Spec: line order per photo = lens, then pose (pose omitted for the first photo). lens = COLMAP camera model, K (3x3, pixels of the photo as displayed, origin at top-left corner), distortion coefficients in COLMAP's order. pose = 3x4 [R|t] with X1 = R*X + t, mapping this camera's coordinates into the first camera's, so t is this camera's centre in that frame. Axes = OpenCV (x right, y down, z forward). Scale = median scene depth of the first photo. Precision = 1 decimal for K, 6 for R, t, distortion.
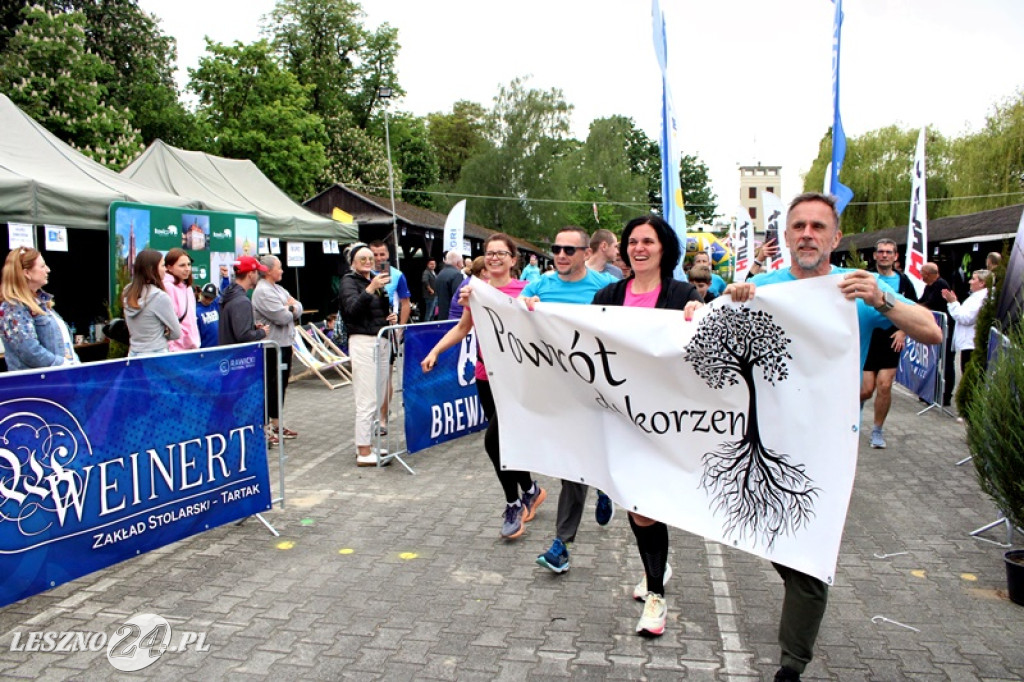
lens RADIAL K [[873.5, 0, 506.7], [0, 873.5, 343.3], [0, 0, 1]] dist [-0.144706, 0.123252]
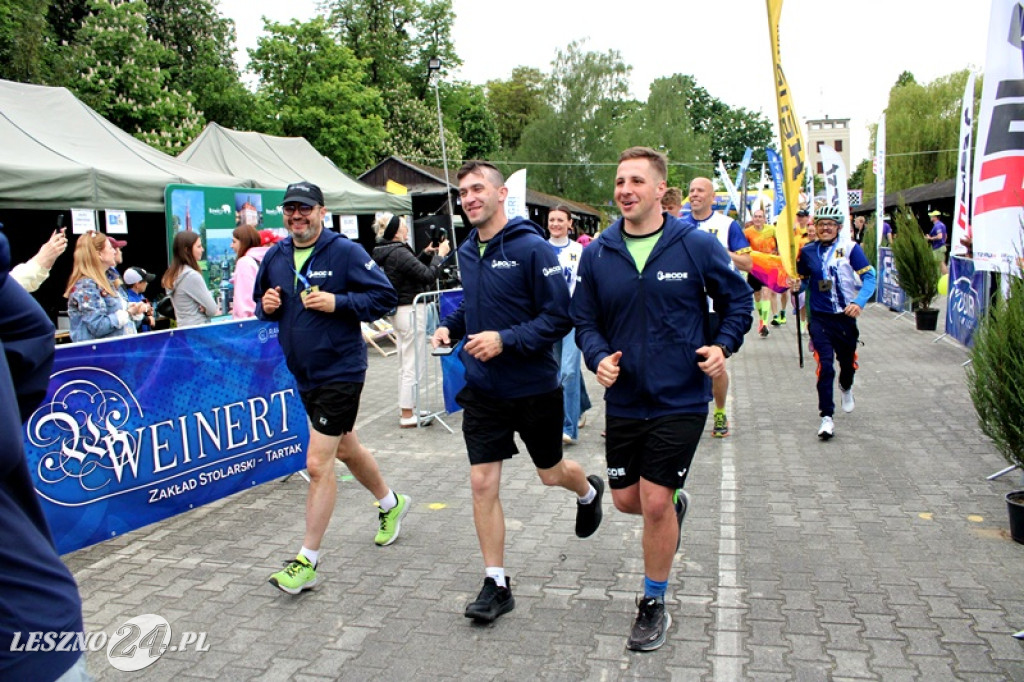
lens RADIAL K [[873.5, 0, 507.1], [0, 873.5, 338.3], [0, 0, 1]] dist [-0.144706, 0.123252]
pose [[0.996341, -0.029115, -0.080354, 0.030673], [0.031756, 0.998990, 0.031780, 0.003370], [0.079347, -0.034215, 0.996260, -0.026189]]
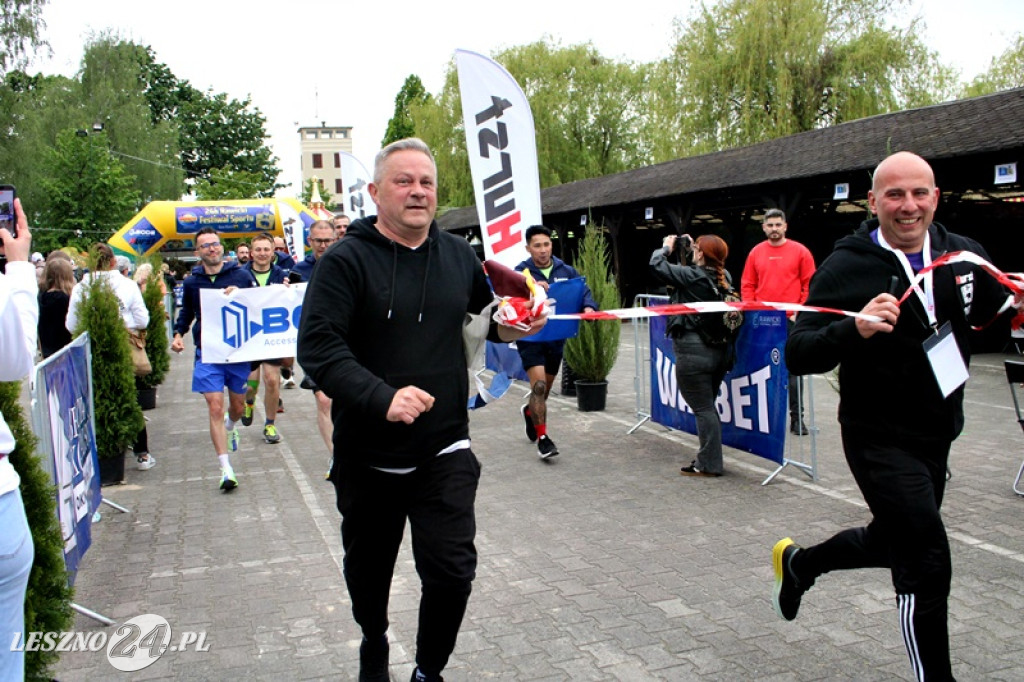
lens RADIAL K [[958.0, 0, 514.3], [0, 958.0, 345.6], [0, 0, 1]] dist [-0.107007, 0.000000]
pose [[0.880120, -0.082731, 0.467487, 0.299852], [0.080984, 0.996430, 0.023872, -0.157169], [-0.467793, 0.016849, 0.883677, 1.886942]]
